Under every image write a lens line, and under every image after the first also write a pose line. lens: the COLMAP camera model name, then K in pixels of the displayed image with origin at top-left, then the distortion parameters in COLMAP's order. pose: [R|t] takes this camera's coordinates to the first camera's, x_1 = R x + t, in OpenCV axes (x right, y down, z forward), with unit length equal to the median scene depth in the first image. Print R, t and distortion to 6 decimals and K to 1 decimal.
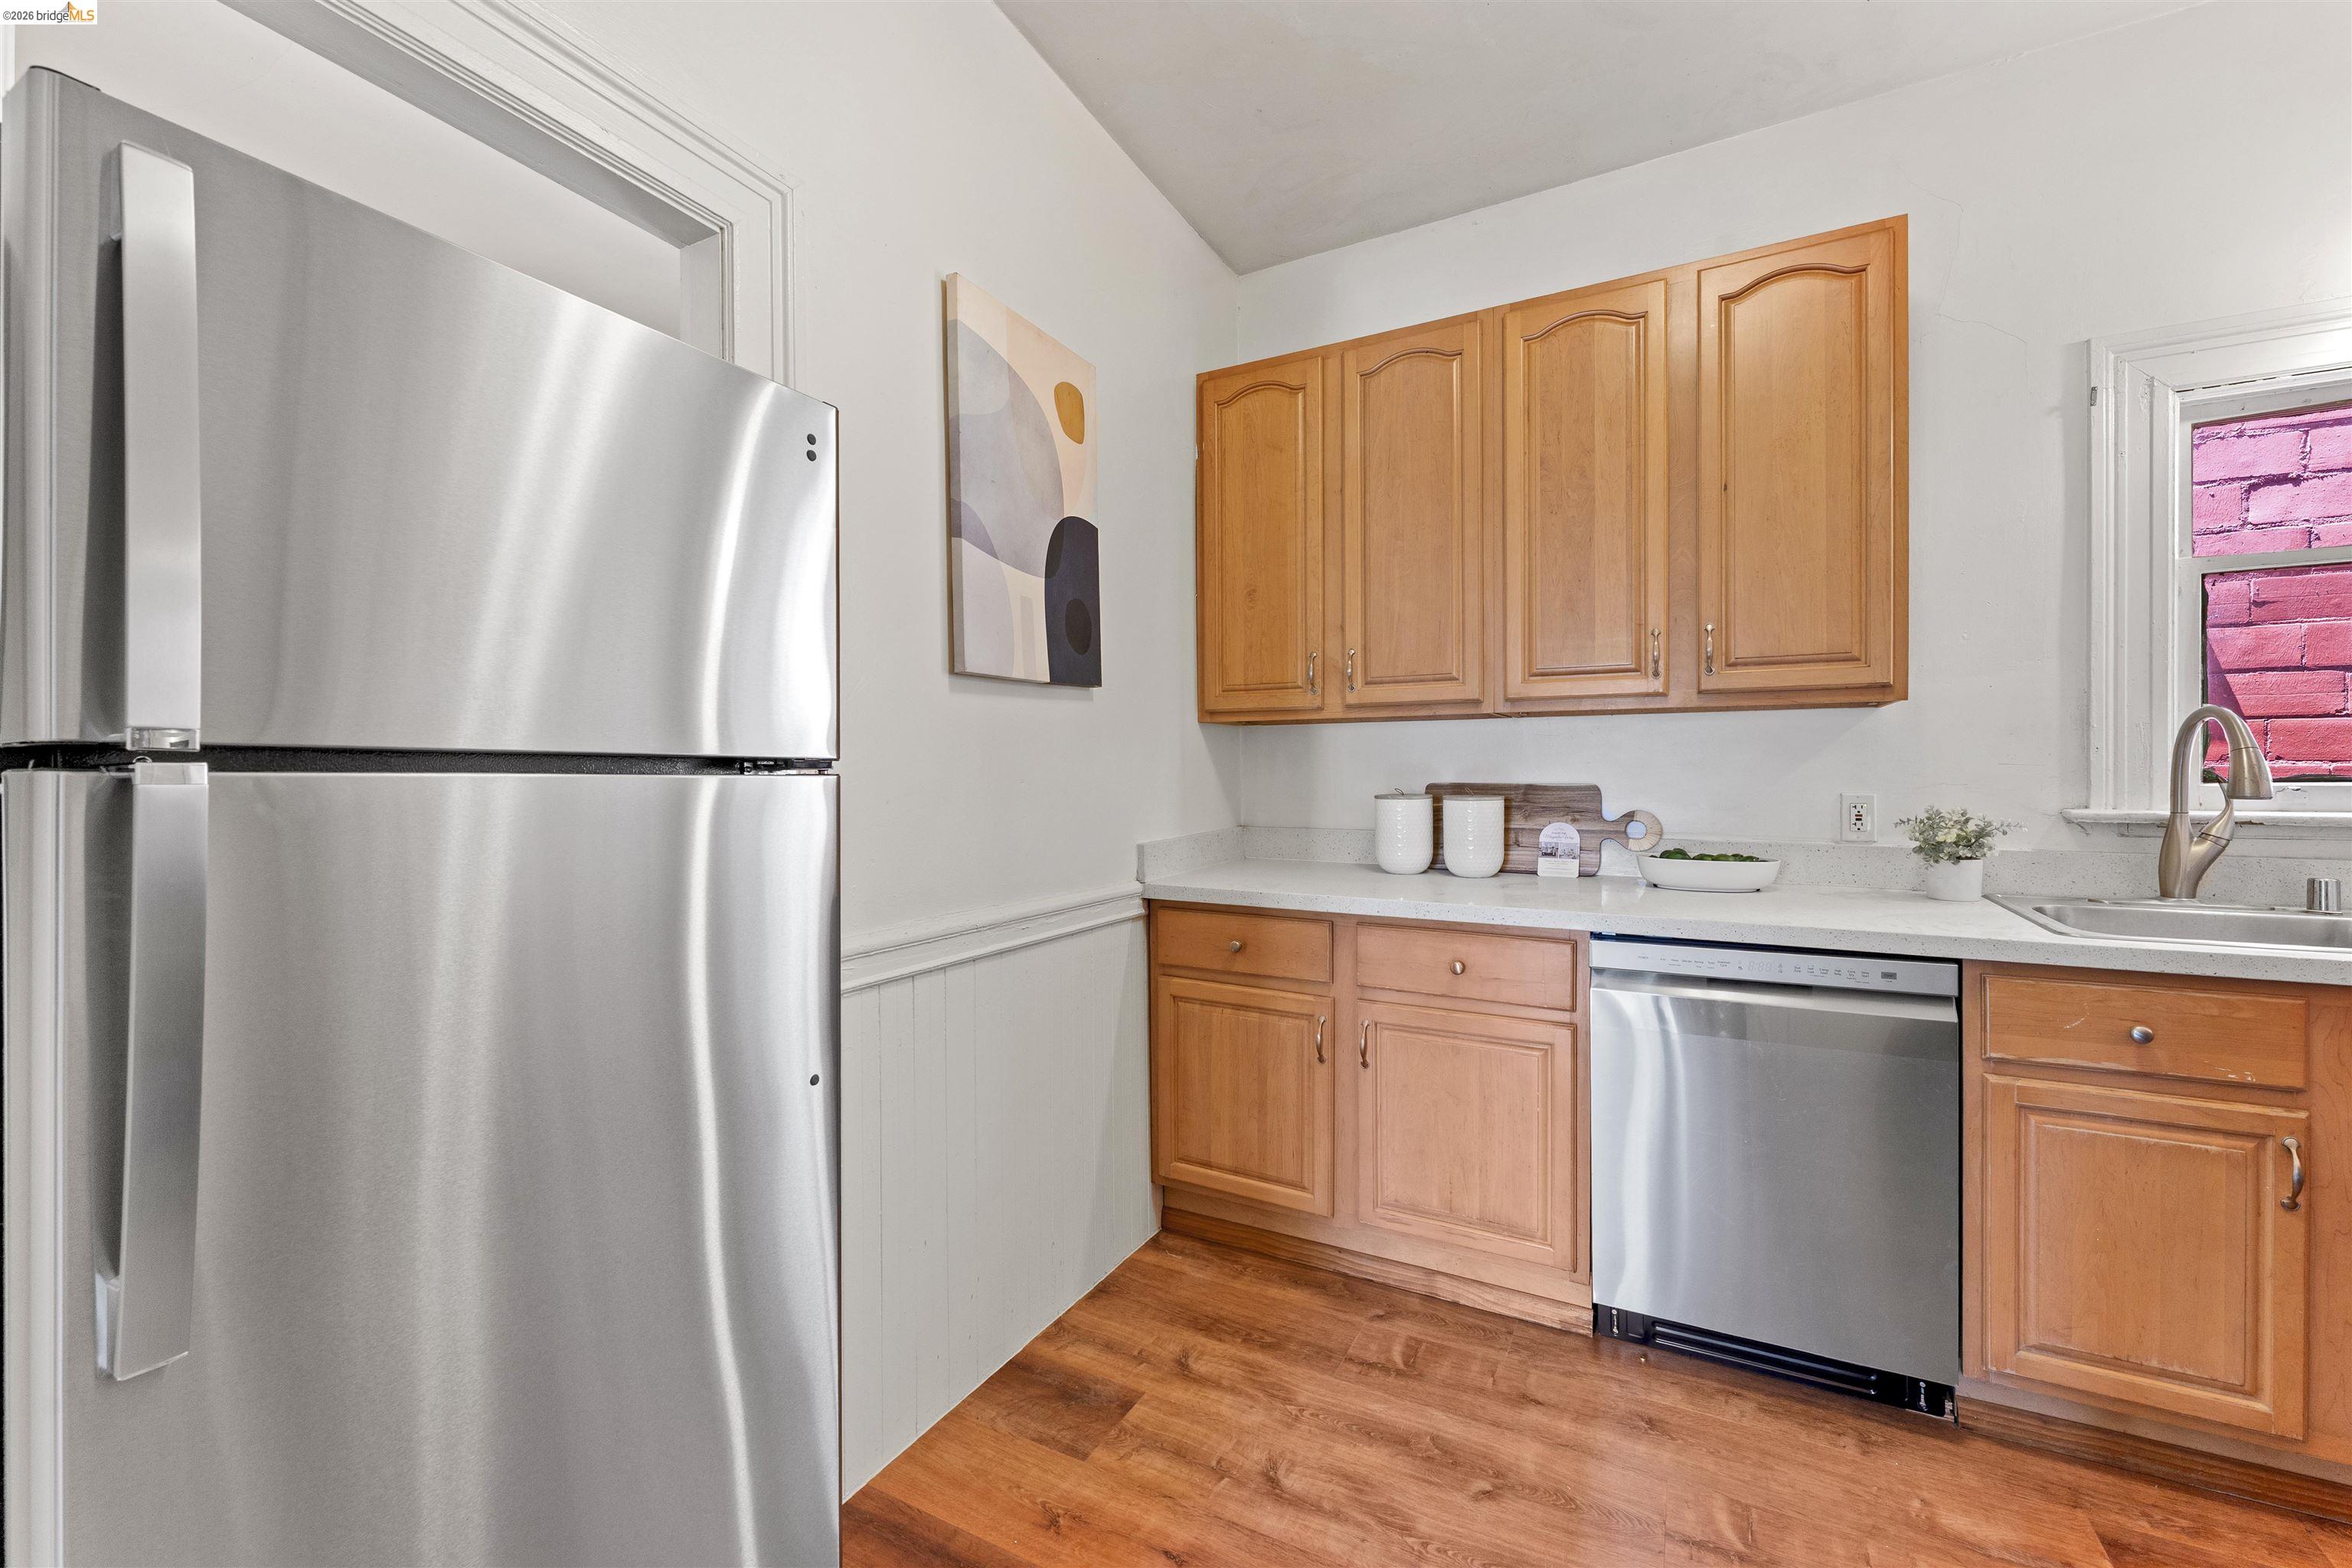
lens RADIAL K [[941.2, 0, 1176.0], [0, 941.2, 784.0], [0, 0, 1]] dist [-0.000254, -0.000162]
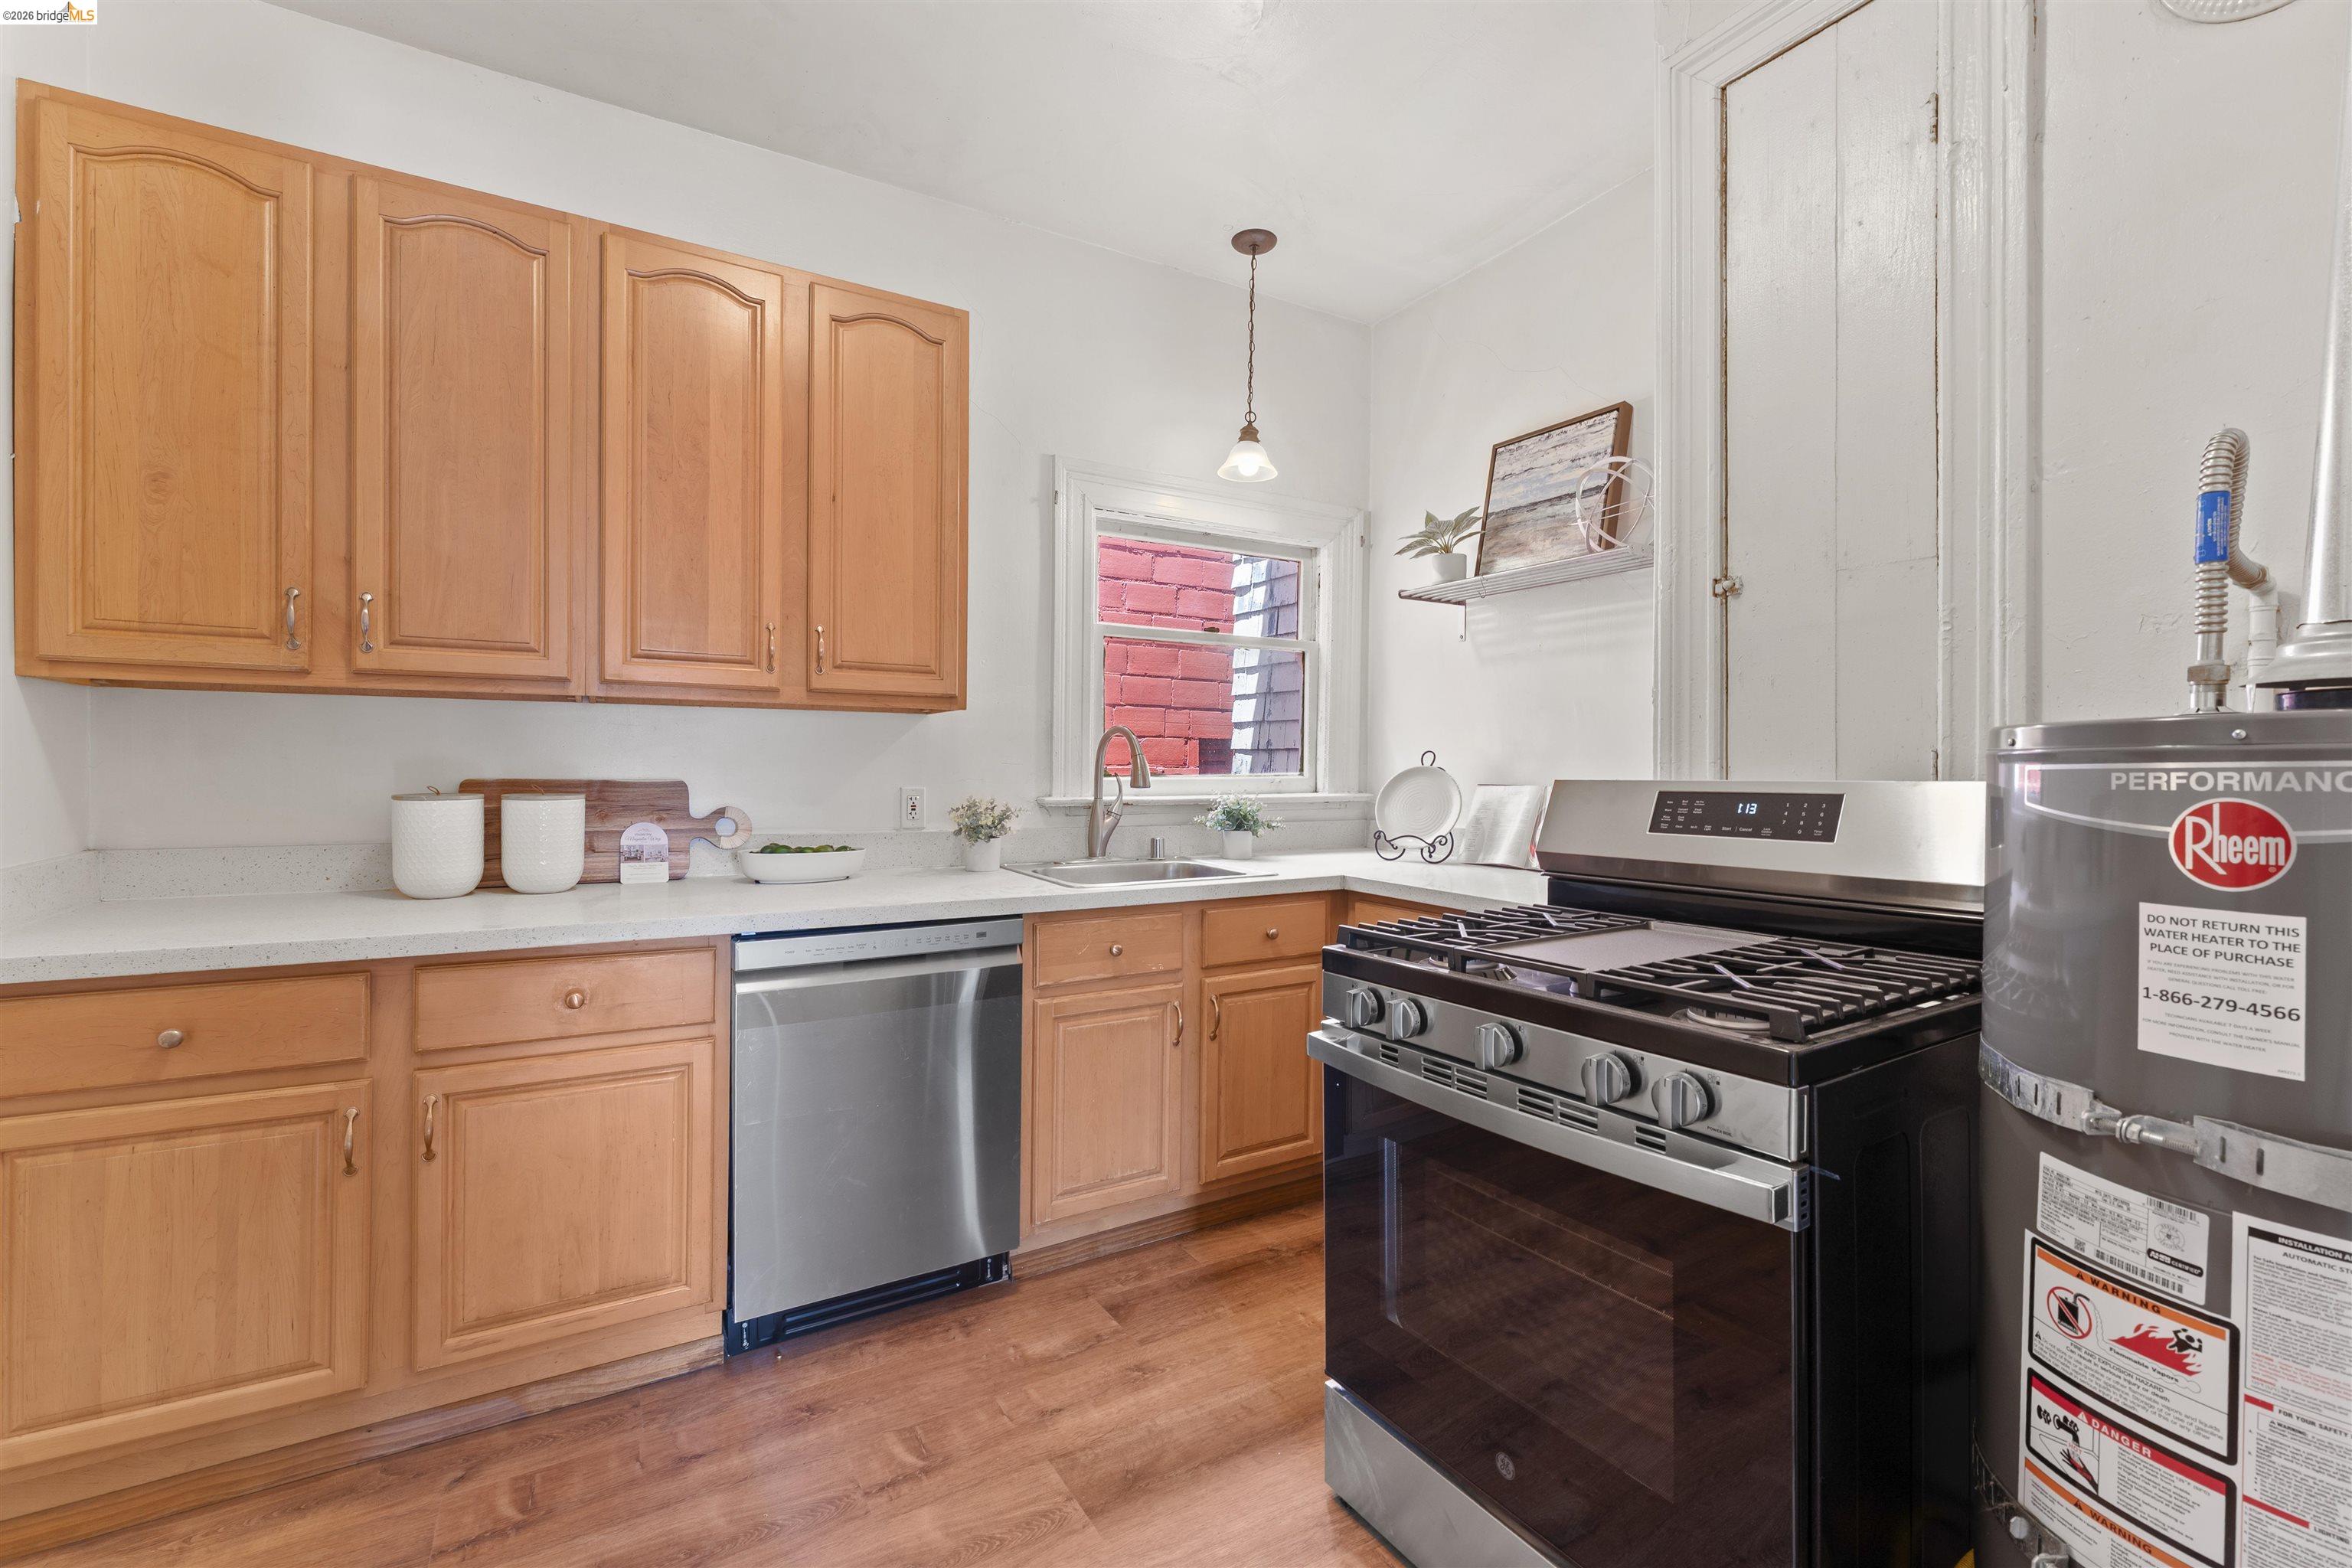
lens RADIAL K [[986.6, 0, 1176.0], [0, 986.6, 784.0], [0, 0, 1]] dist [-0.001404, -0.000022]
pose [[0.523572, -0.005609, 0.851963, -0.157396], [0.003704, 0.999984, 0.004307, 0.002518], [-0.851973, 0.000900, 0.523585, 0.089571]]
